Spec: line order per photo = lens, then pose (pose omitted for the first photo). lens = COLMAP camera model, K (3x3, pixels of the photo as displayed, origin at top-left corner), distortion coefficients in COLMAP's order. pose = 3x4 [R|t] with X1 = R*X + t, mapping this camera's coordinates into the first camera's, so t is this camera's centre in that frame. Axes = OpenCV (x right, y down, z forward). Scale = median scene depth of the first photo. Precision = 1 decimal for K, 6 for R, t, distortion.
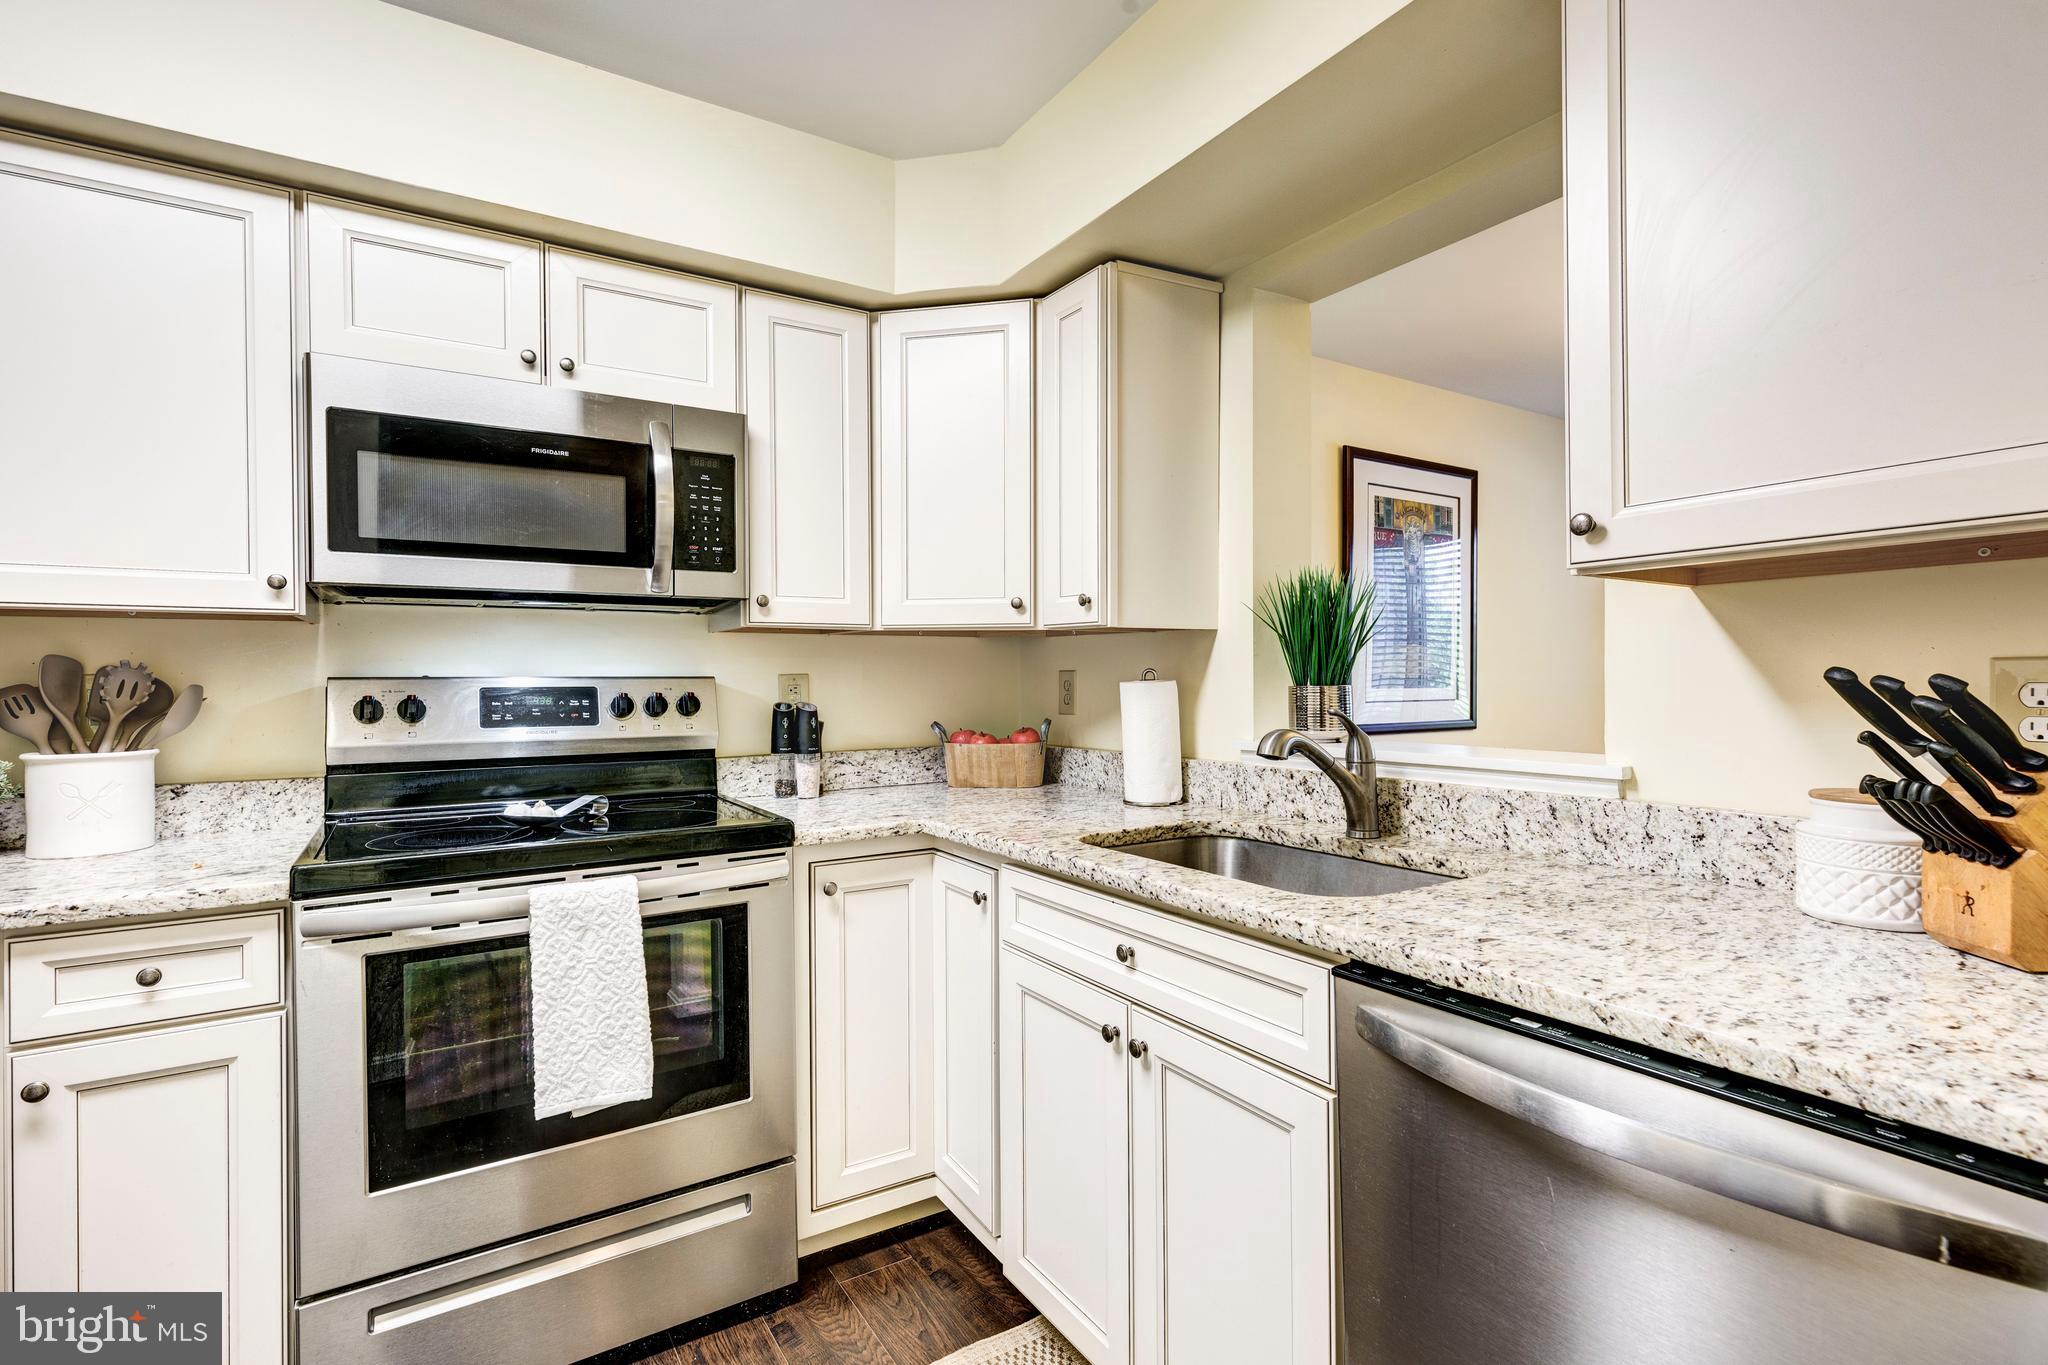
lens RADIAL K [[934.9, 0, 1029.1], [0, 934.9, 680.3], [0, 0, 1]] dist [0.002856, 0.000327]
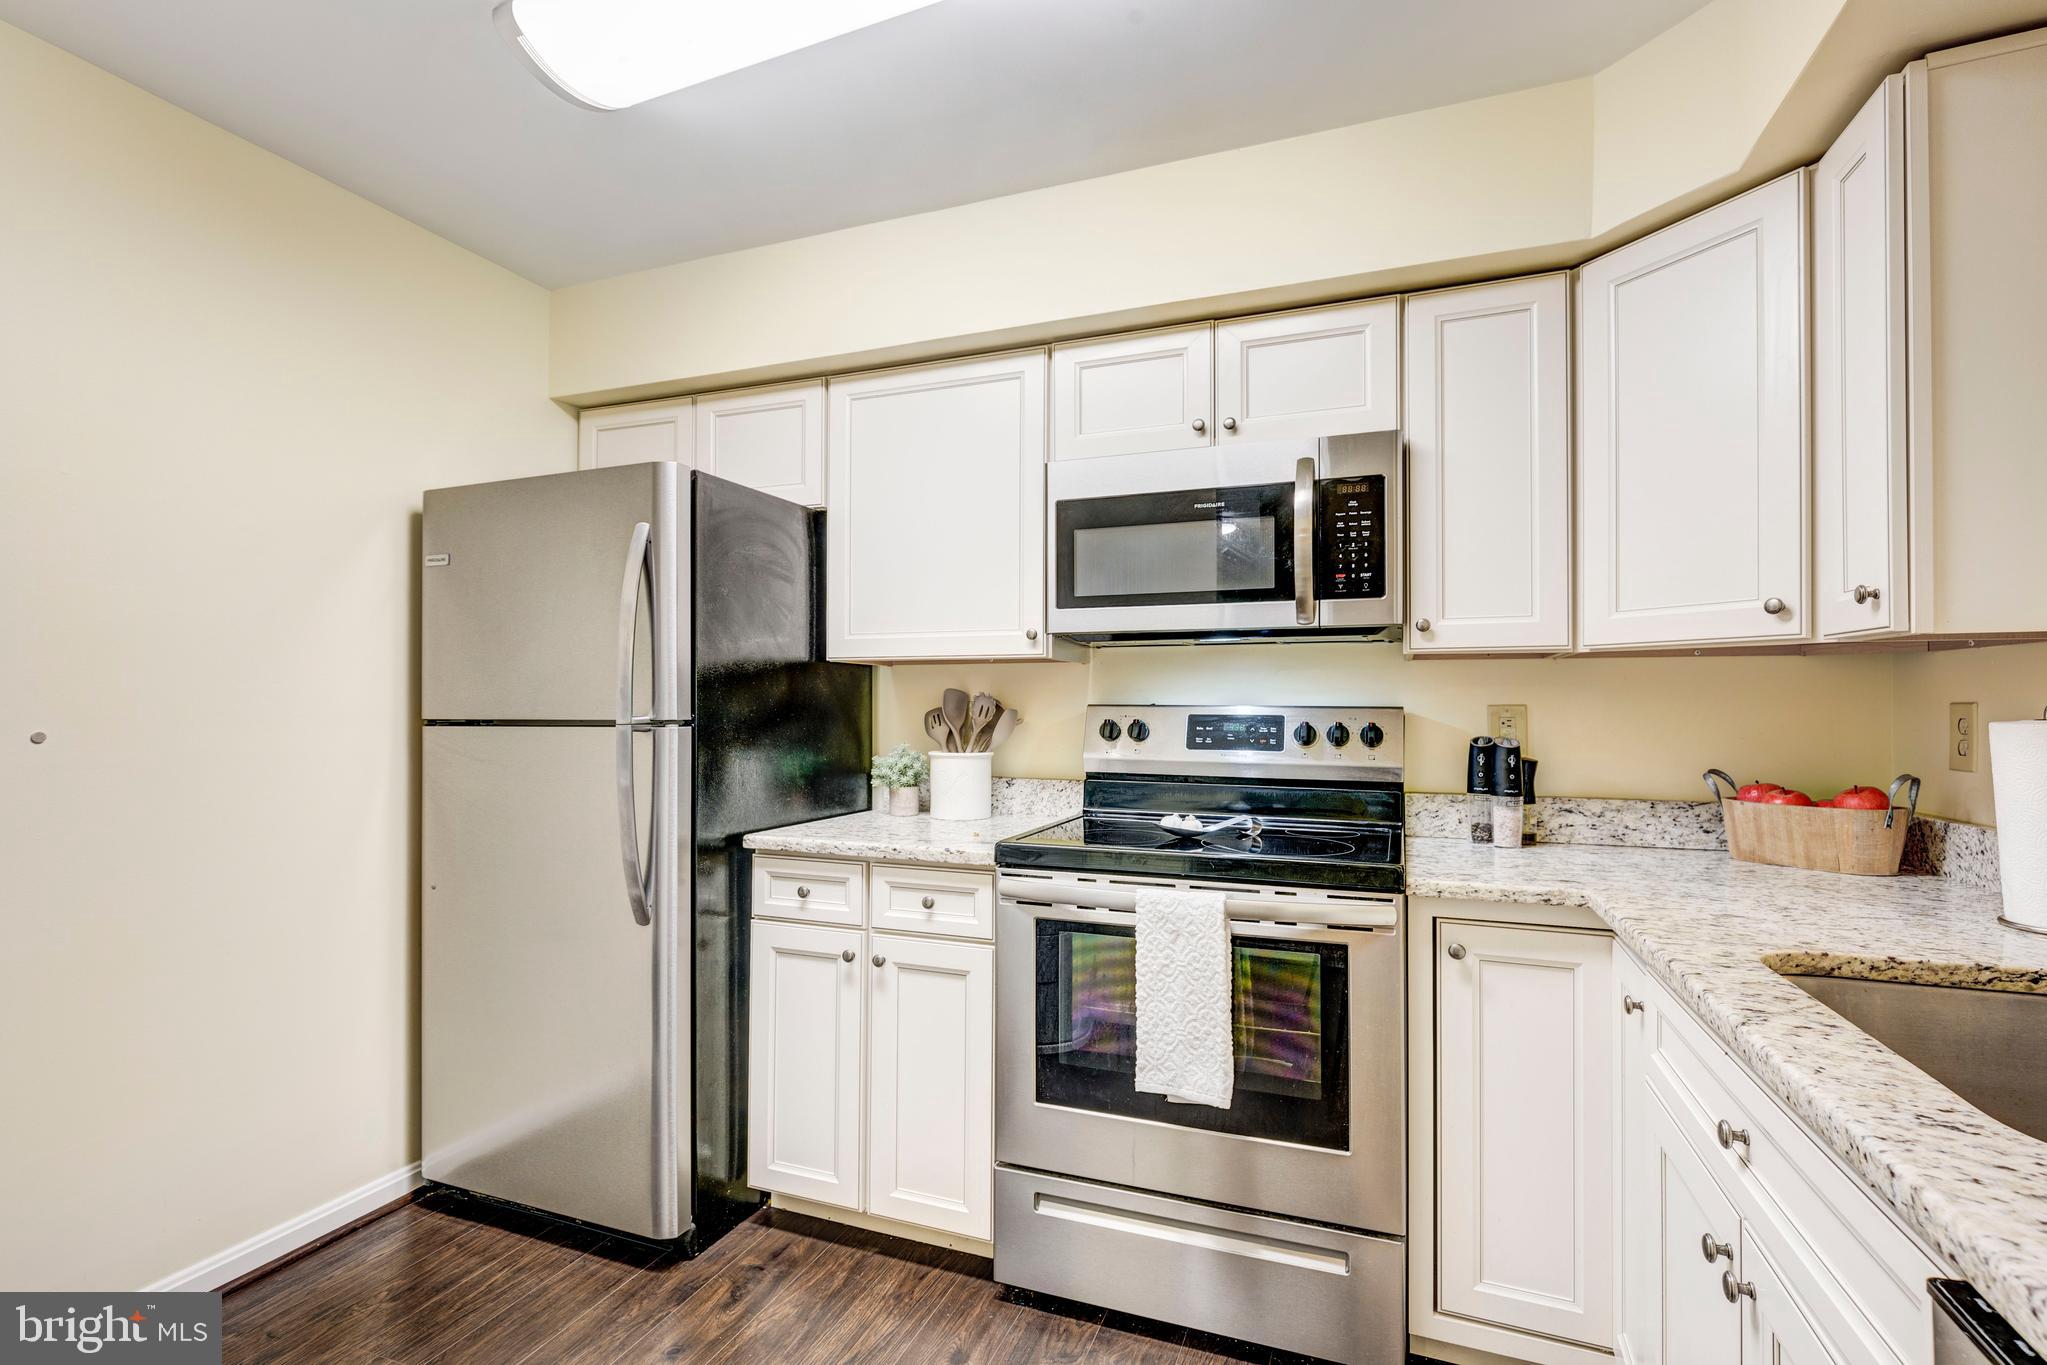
lens RADIAL K [[934.5, 0, 1036.0], [0, 934.5, 690.6], [0, 0, 1]] dist [0.002856, 0.000327]
pose [[0.604974, -0.003977, -0.796235, 0.243790], [-0.011816, 0.999833, -0.013972, -0.003390], [0.796158, 0.017861, 0.604826, 0.152656]]
